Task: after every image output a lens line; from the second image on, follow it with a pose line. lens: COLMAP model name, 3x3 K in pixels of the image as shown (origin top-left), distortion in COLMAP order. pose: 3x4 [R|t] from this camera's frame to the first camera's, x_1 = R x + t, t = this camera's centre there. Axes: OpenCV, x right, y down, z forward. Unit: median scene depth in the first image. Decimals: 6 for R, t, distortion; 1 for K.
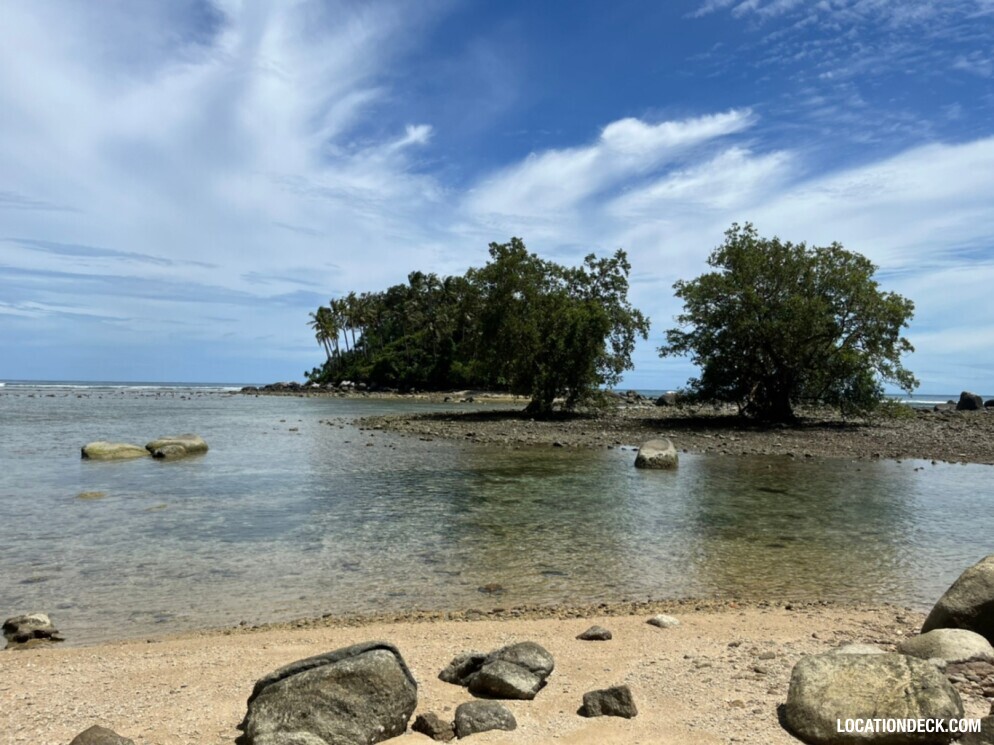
lens RADIAL K [[757.3, 0, 501.3], [0, 757.3, 379.9], [0, 0, 1]] dist [0.091200, -0.123939]
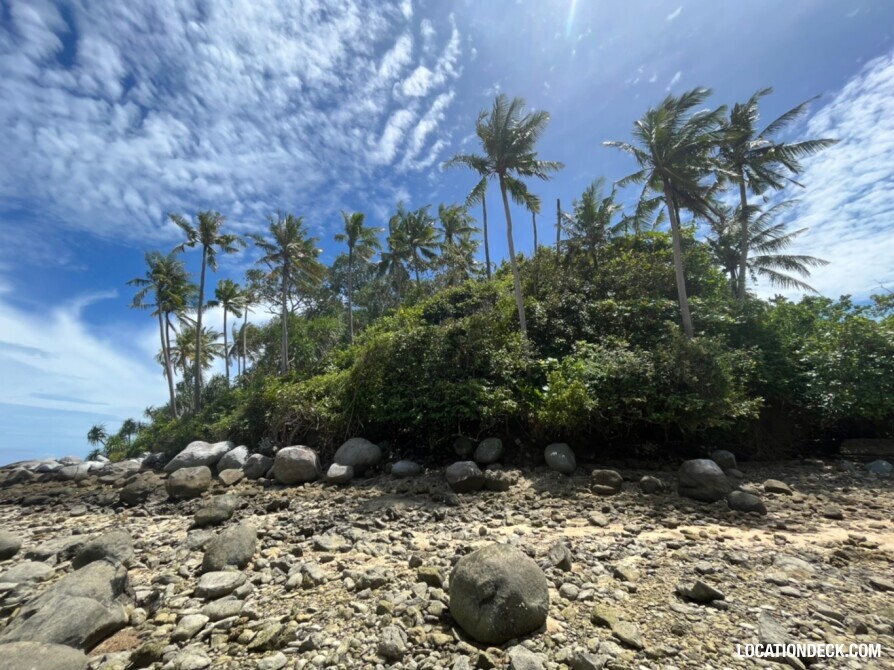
lens RADIAL K [[352.6, 0, 435.1], [0, 352.6, 331.5], [0, 0, 1]] dist [-0.000394, -0.000315]
pose [[0.950723, 0.097042, 0.294463, -0.247822], [0.013827, 0.935539, -0.352953, 0.013078], [-0.309733, 0.339632, 0.888096, 1.247154]]
